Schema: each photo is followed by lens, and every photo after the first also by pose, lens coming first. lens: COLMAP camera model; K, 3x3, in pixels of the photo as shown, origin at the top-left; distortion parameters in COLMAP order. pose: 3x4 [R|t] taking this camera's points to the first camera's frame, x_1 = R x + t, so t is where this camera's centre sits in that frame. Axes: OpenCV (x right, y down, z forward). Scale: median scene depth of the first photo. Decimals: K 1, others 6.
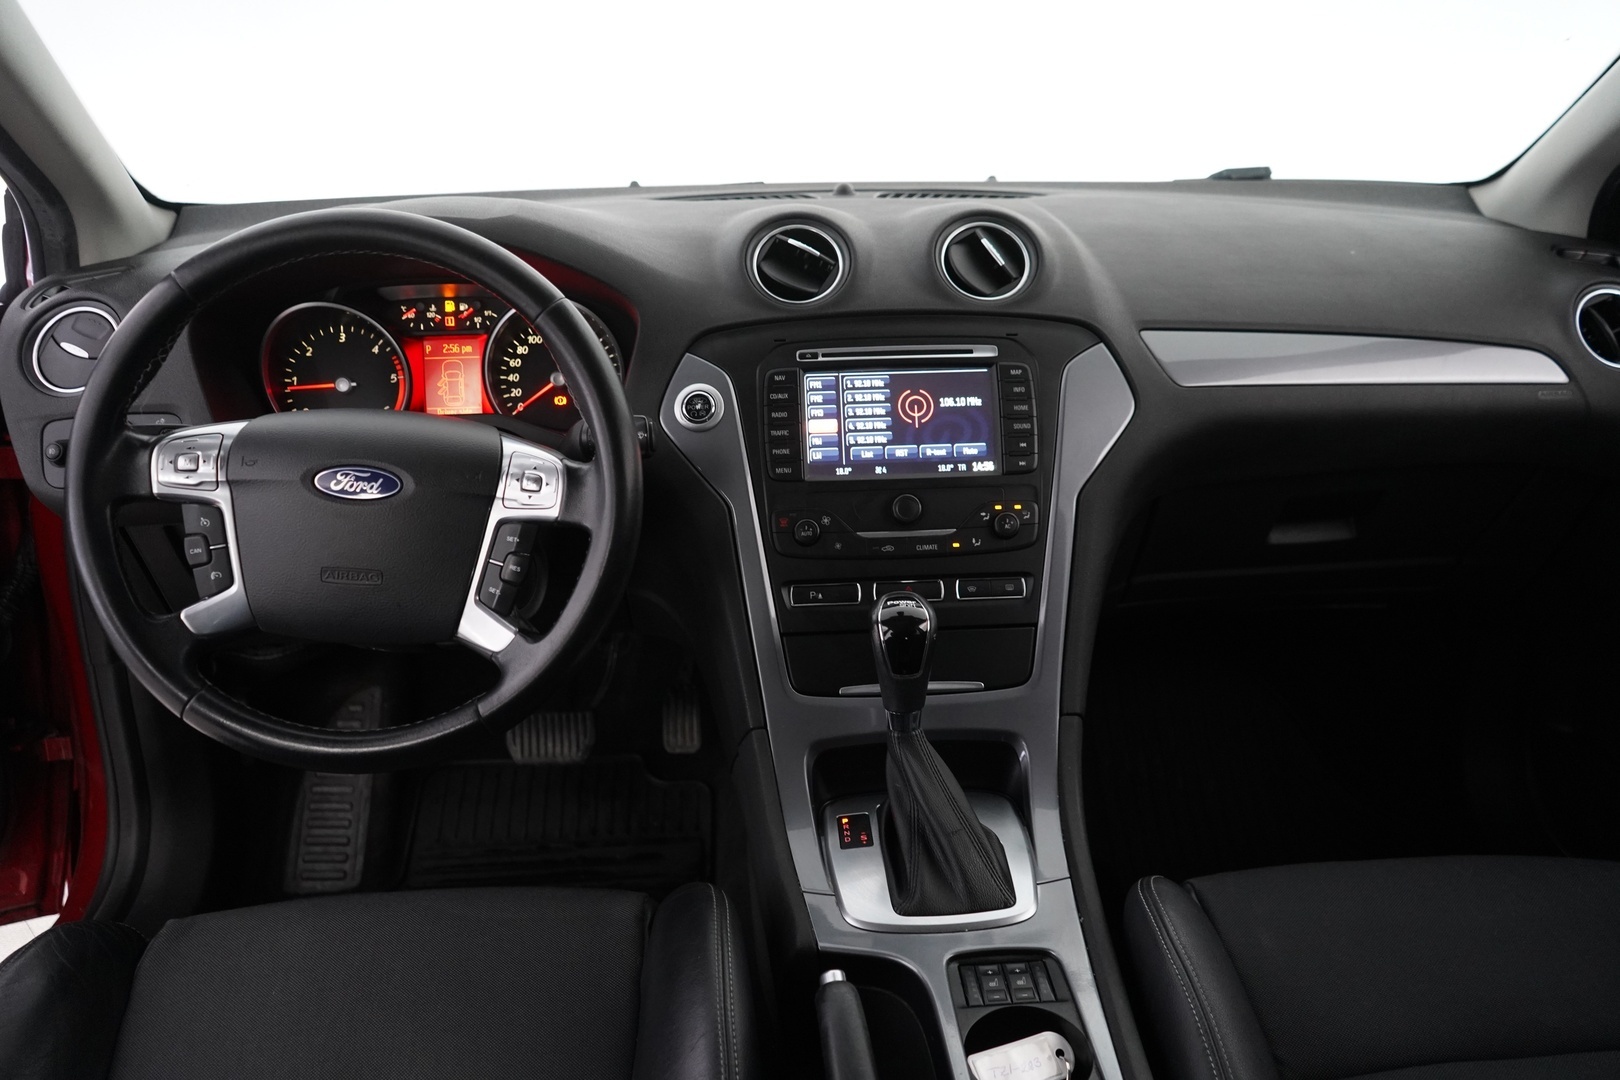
lens RADIAL K [[1332.1, 0, 810.0], [0, 1332.1, 540.0], [0, 0, 1]] dist [-0.004243, 0.017090]
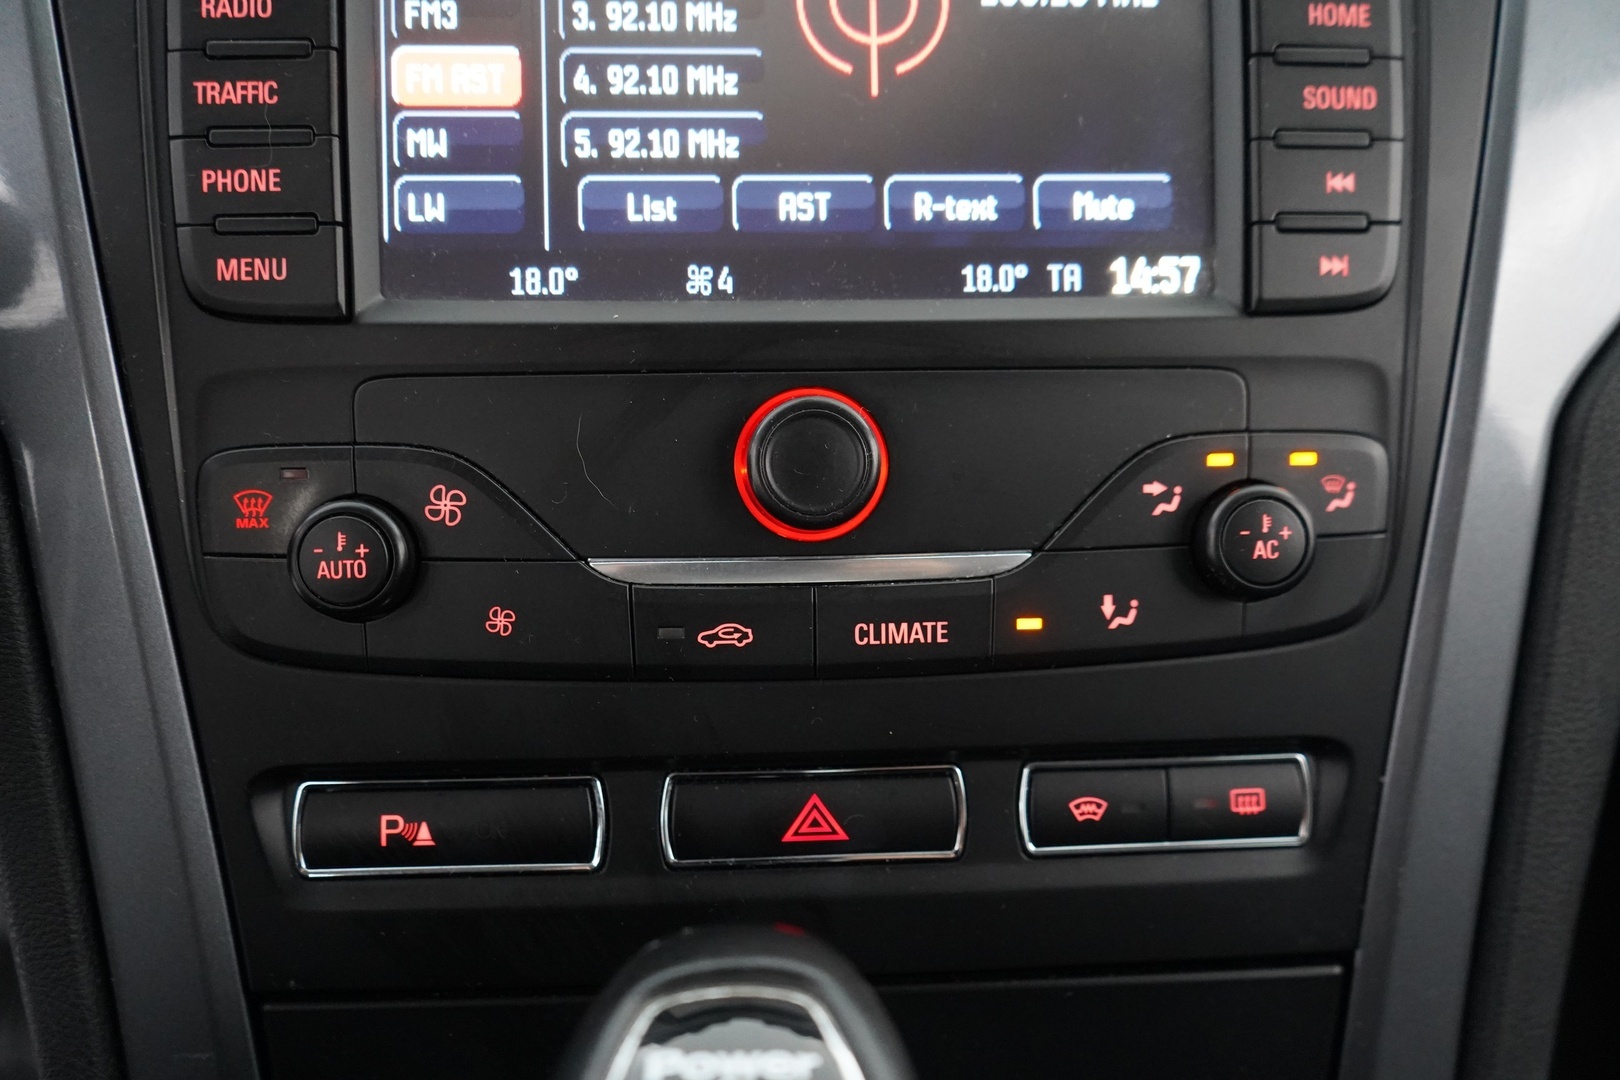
lens RADIAL K [[1332.1, 0, 810.0], [0, 1332.1, 540.0], [0, 0, 1]] dist [-0.004243, 0.017090]
pose [[0.999682, 0.023449, 0.009236, 0.069241], [-0.024369, 0.992833, 0.116996, -0.035530], [-0.006426, -0.117184, 0.993089, 0.768845]]
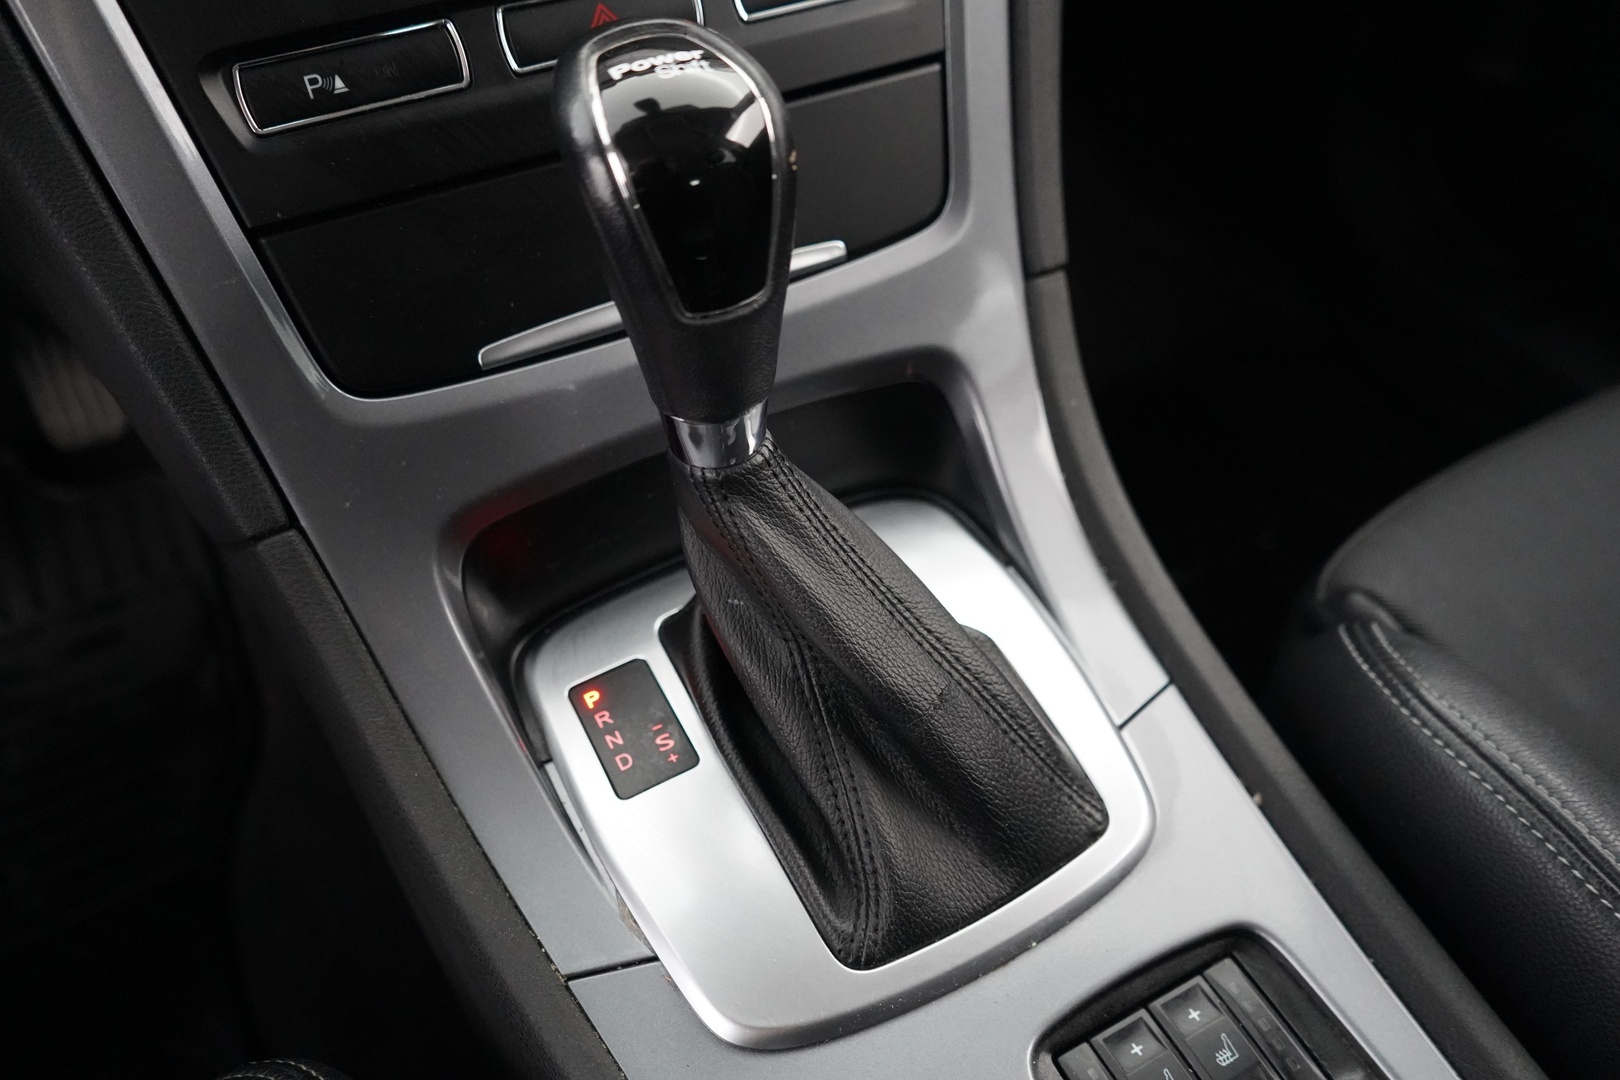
lens RADIAL K [[1332.1, 0, 810.0], [0, 1332.1, 540.0], [0, 0, 1]] dist [-0.004243, 0.017090]
pose [[0.906424, -0.291528, 0.305626, -0.018508], [0.142494, 0.892246, 0.428478, 0.019045], [-0.397607, -0.344833, 0.850294, 0.645374]]
